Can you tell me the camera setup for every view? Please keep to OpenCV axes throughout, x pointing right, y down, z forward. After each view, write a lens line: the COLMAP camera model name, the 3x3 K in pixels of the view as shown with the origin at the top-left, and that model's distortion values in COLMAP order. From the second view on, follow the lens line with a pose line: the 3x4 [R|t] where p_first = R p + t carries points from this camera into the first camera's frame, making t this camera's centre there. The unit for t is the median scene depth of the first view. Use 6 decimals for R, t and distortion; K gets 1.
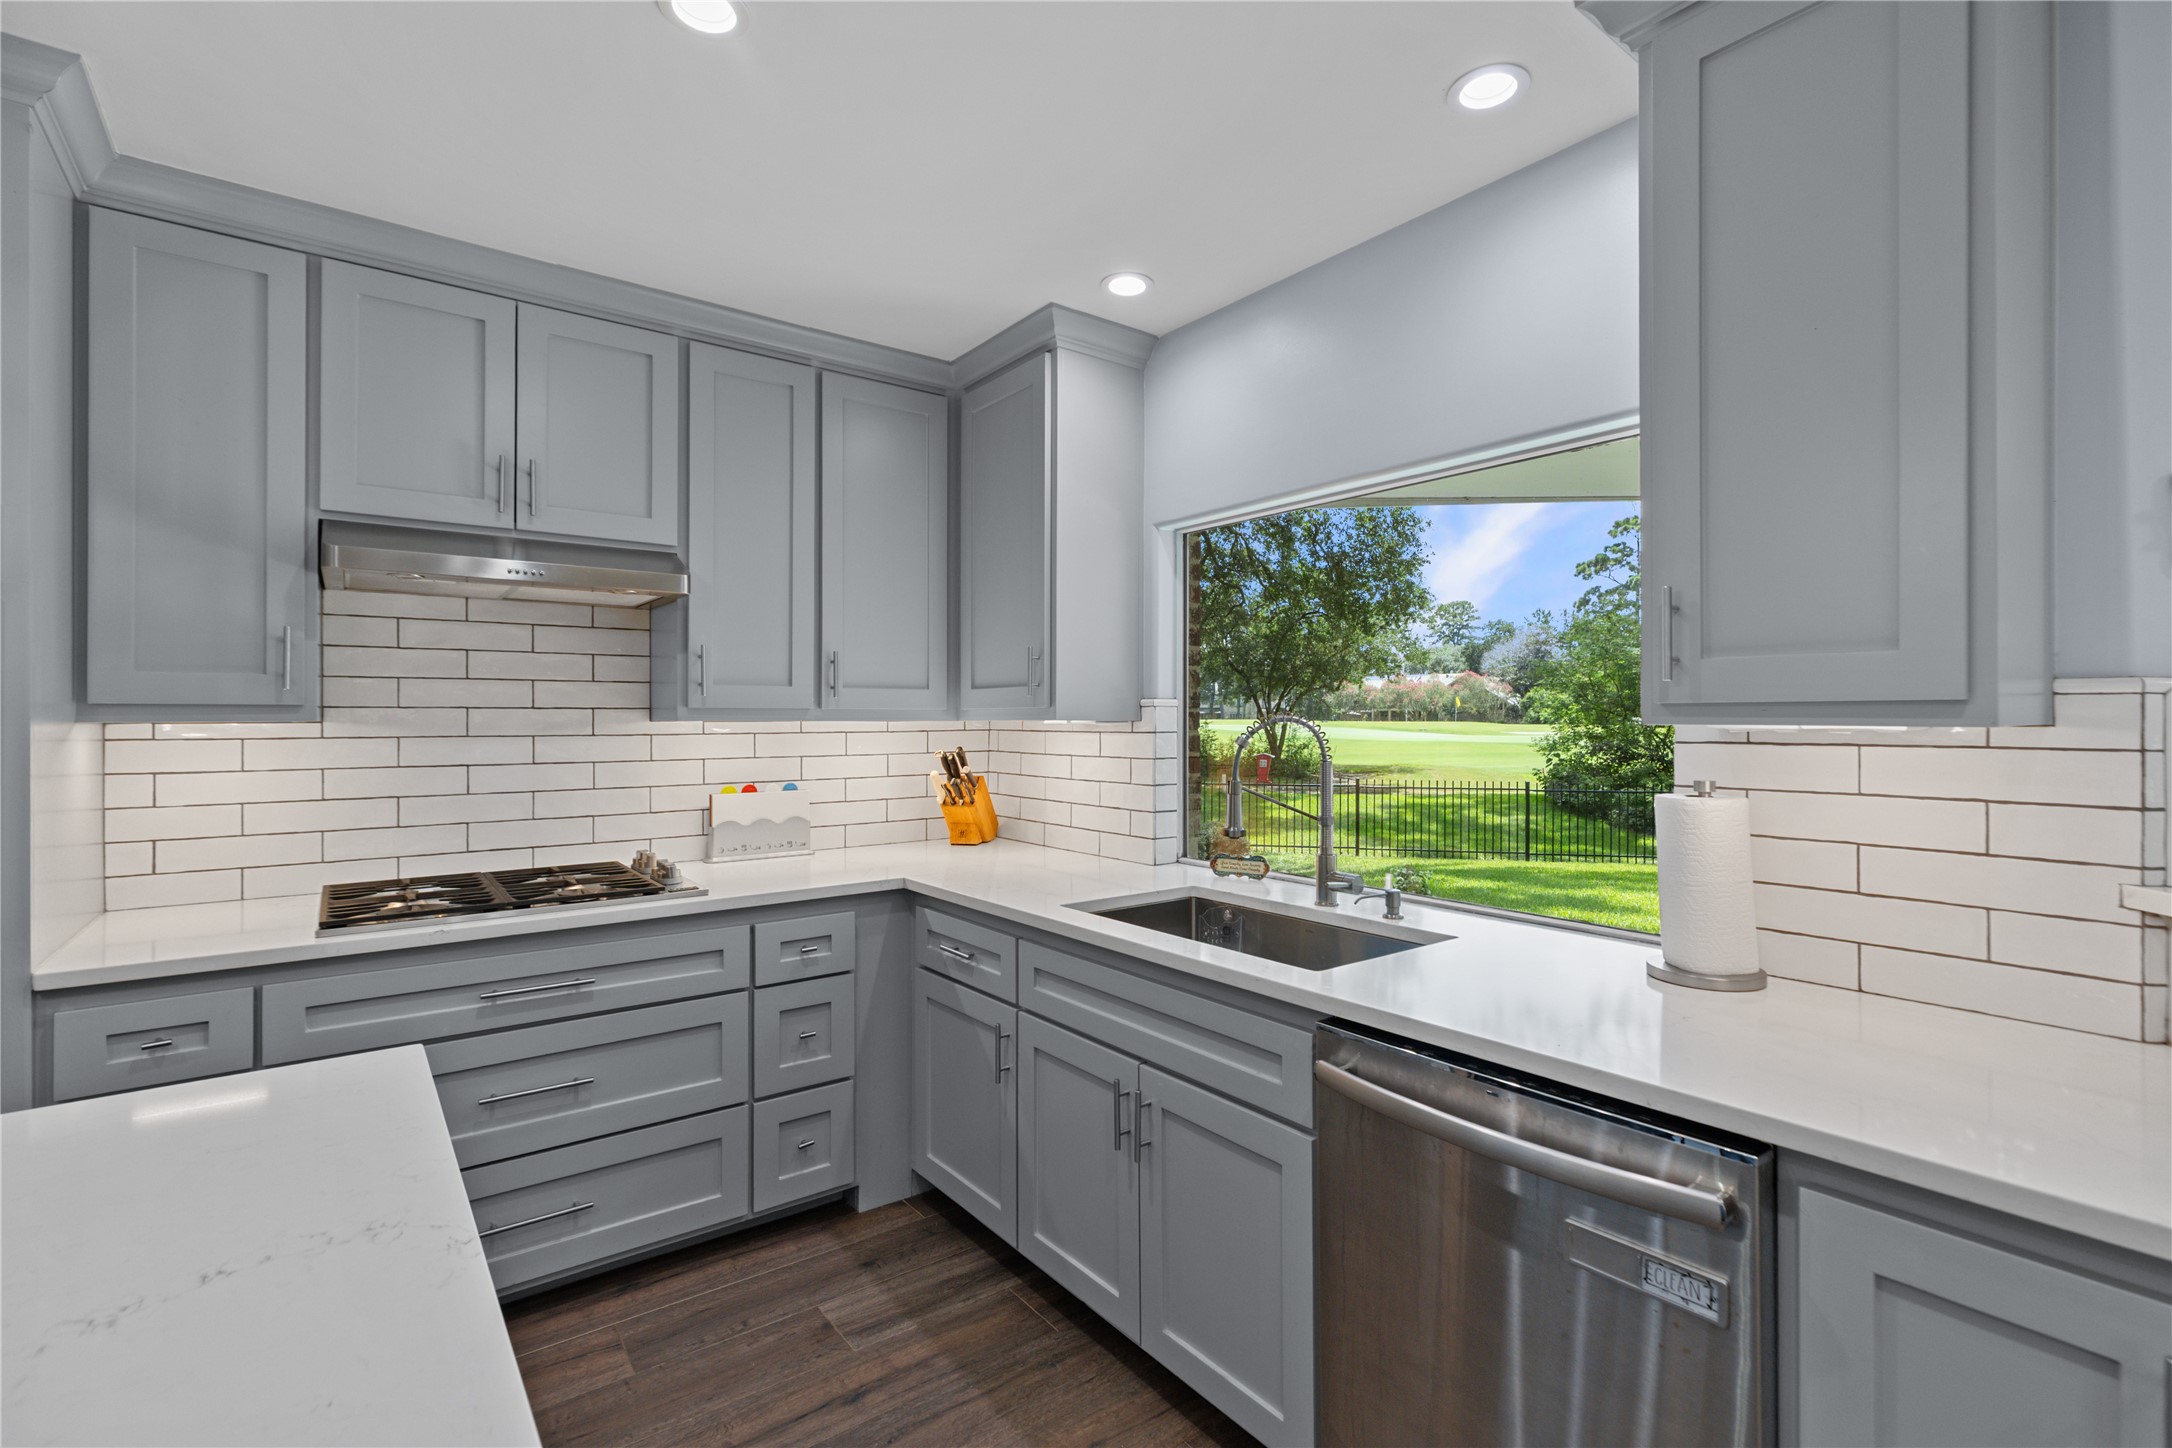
lens RADIAL K [[981.2, 0, 1092.1], [0, 981.2, 717.6], [0, 0, 1]] dist [0.008258, -0.000432]
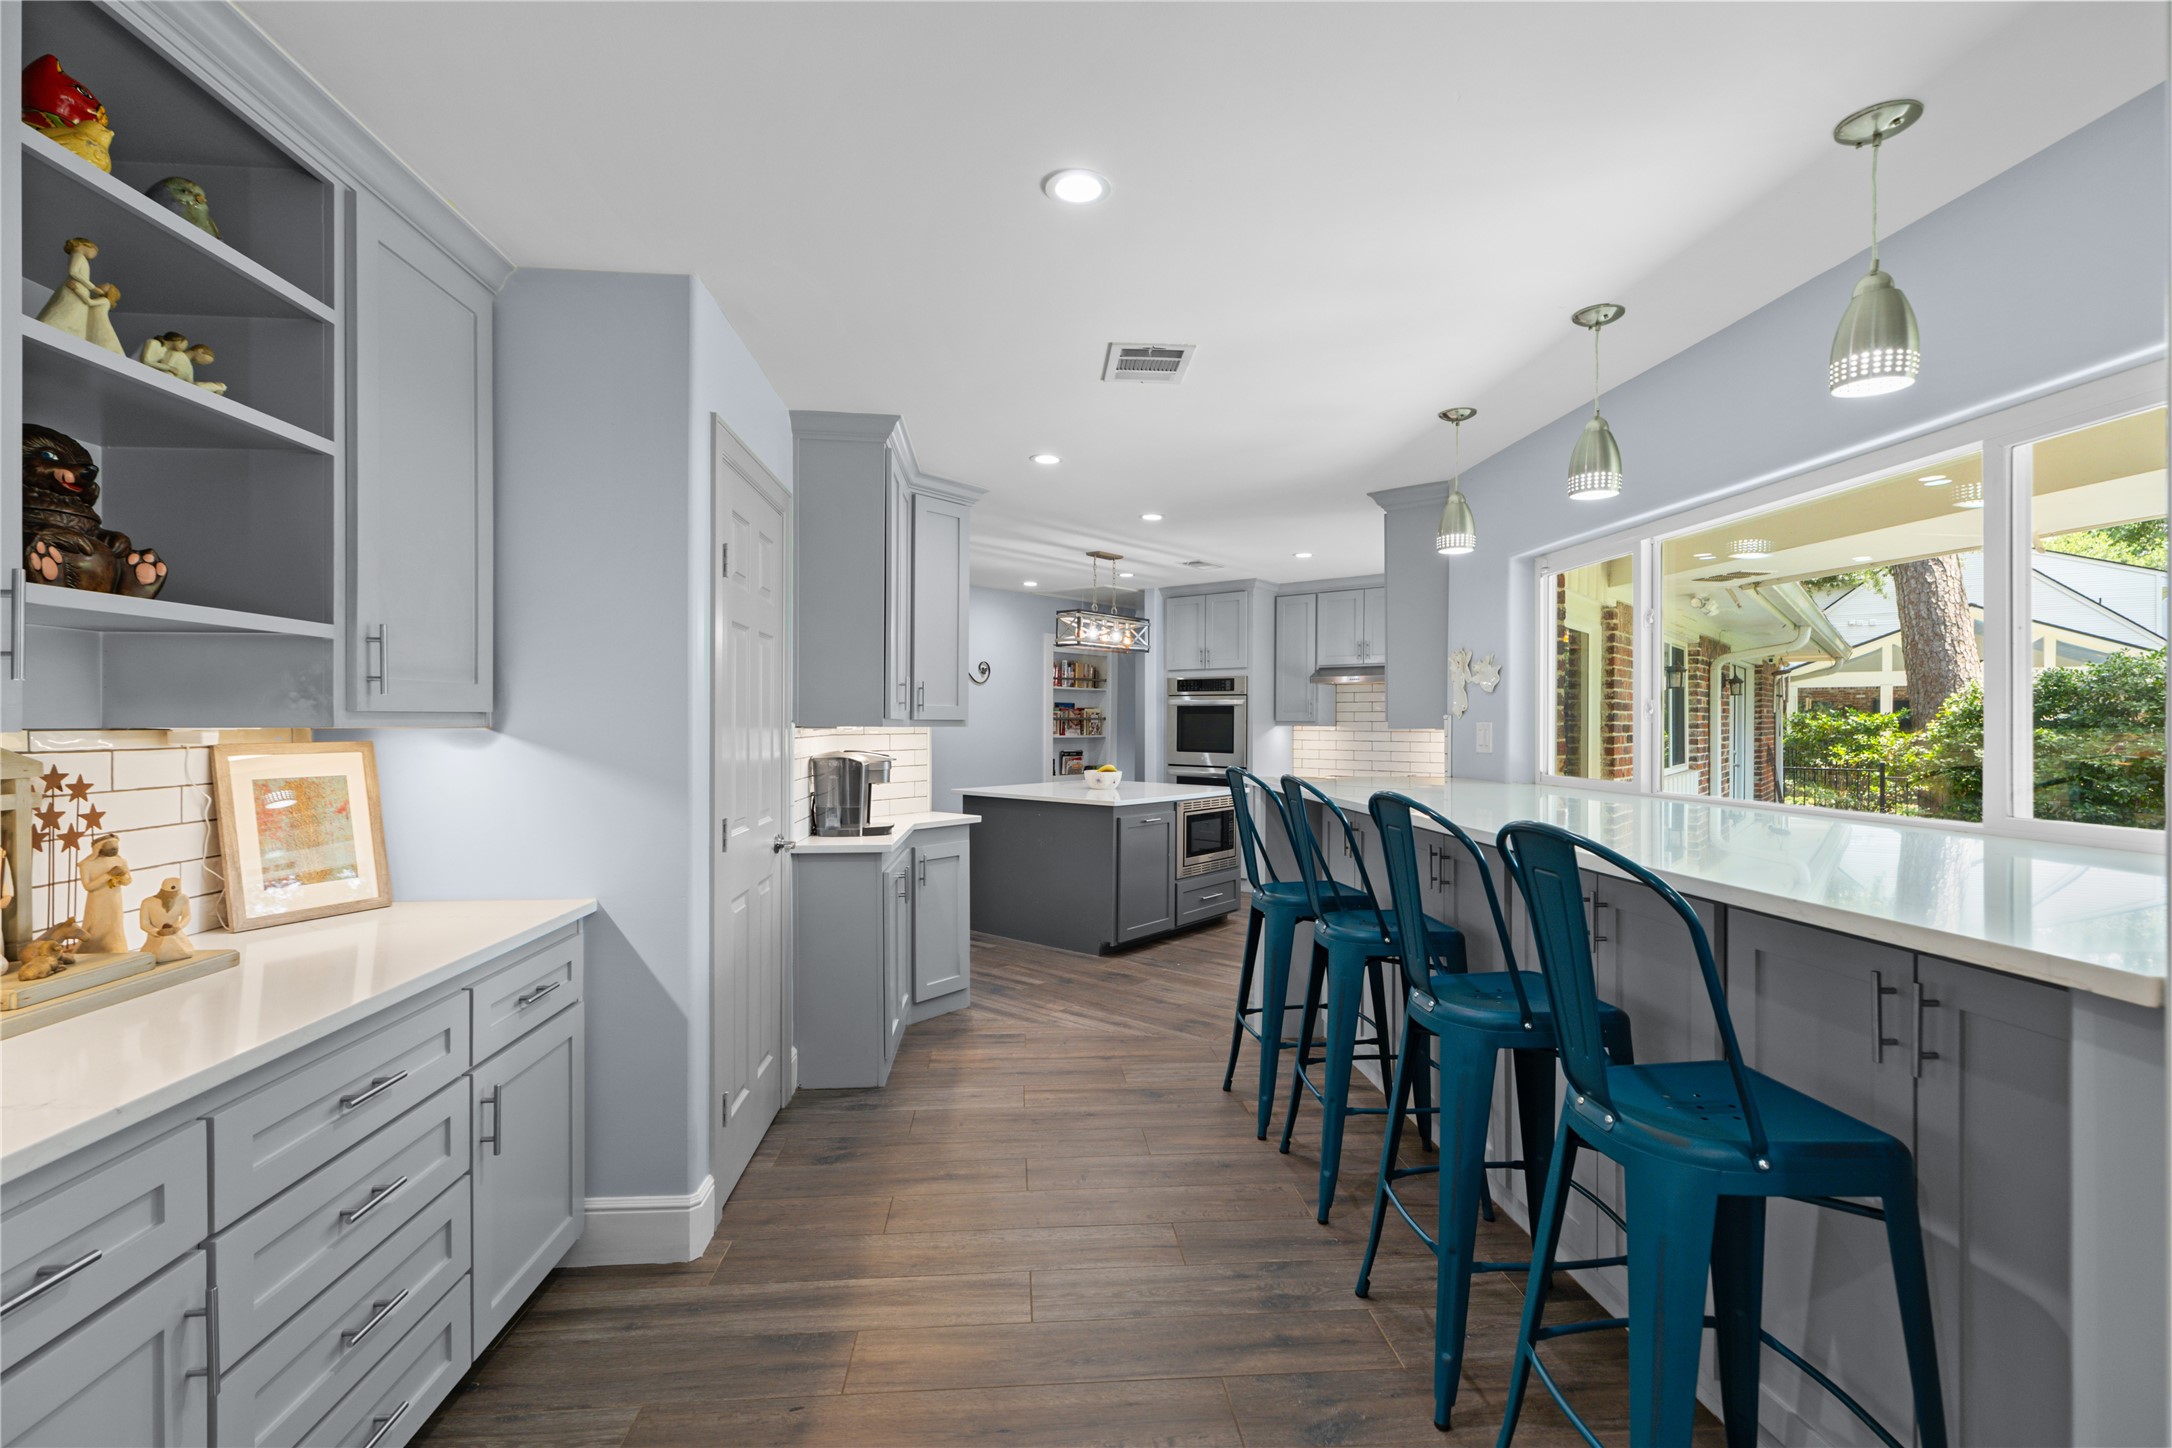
lens RADIAL K [[981.2, 0, 1093.7], [0, 981.2, 731.6], [0, 0, 1]] dist [0.008258, -0.000432]
pose [[0.219893, 0.011219, -0.975460, 2.069304], [-0.003143, 0.999937, 0.010792, -0.009113], [0.975519, 0.000693, 0.219914, -0.461326]]
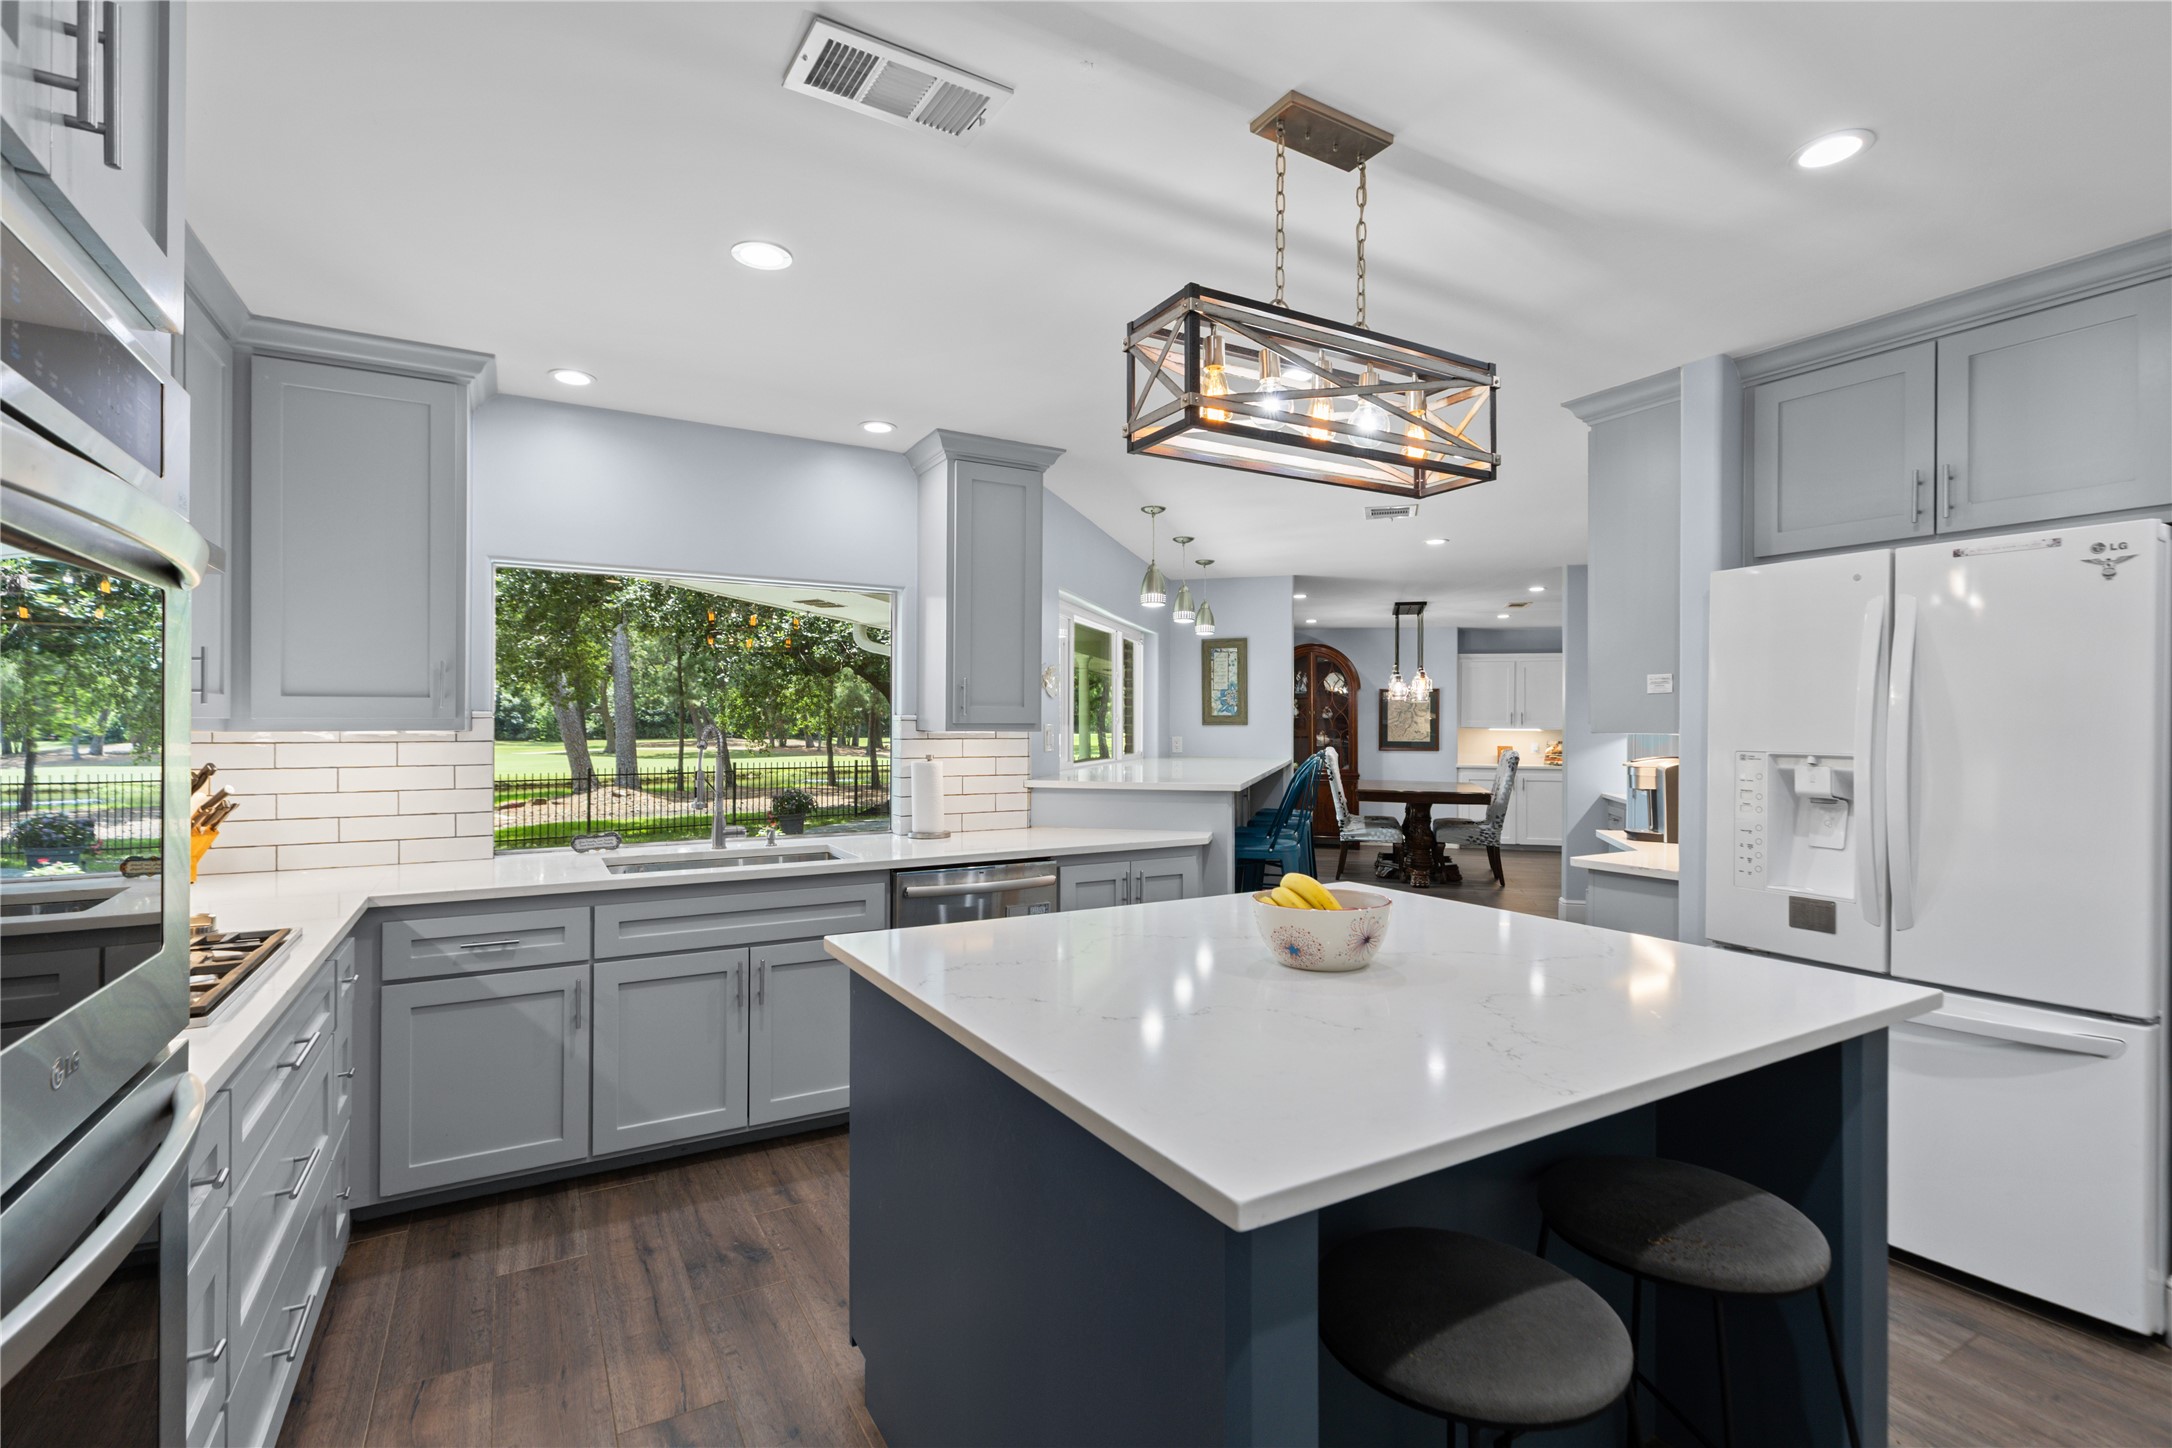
lens RADIAL K [[981.2, 0, 1099.7], [0, 981.2, 732.0], [0, 0, 1]] dist [0.008258, -0.000432]
pose [[0.128173, -0.007121, 0.991726, -1.087733], [-0.003709, 0.999964, 0.007659, -0.007270], [-0.991745, -0.004660, 0.128142, 0.180253]]
